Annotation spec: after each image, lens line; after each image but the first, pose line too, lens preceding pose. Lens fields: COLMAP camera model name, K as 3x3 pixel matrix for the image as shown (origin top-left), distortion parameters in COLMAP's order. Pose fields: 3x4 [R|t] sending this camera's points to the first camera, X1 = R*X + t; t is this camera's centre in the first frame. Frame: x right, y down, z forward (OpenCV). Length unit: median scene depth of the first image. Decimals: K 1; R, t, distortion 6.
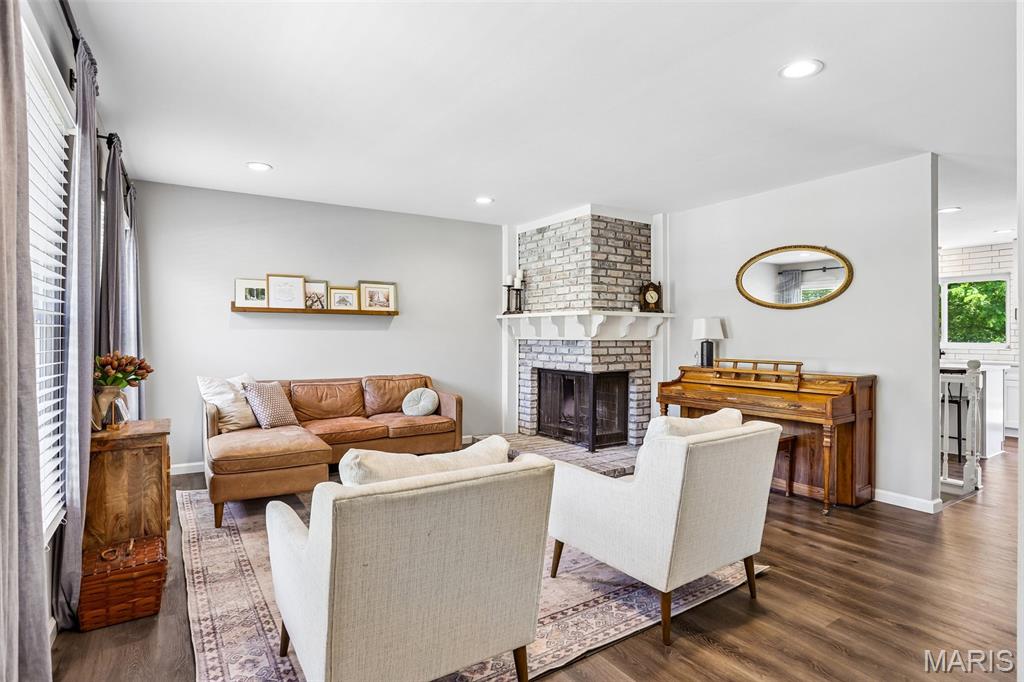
lens RADIAL K [[520.3, 0, 508.8], [0, 520.3, 333.8], [0, 0, 1]] dist [-0.044241, 0.015277]
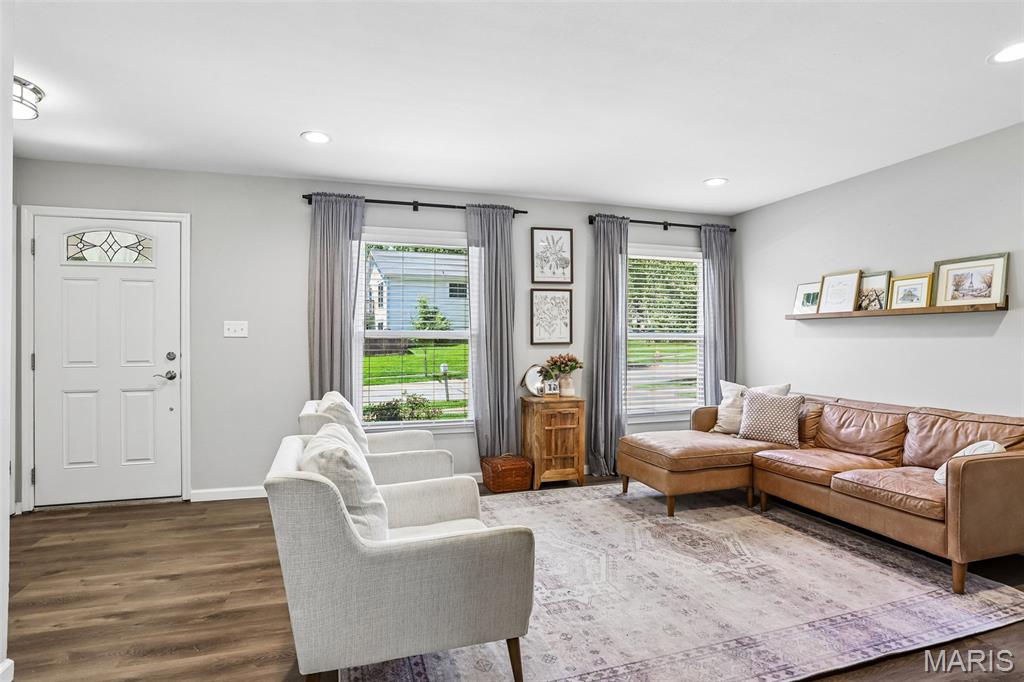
lens RADIAL K [[520.3, 0, 508.1], [0, 520.3, 342.0], [0, 0, 1]] dist [-0.044241, 0.015277]
pose [[-0.250137, -0.001650, -0.968209, 0.490063], [0.000594, 0.999998, -0.001858, 0.000110], [0.968210, -0.001040, -0.250135, 0.658479]]
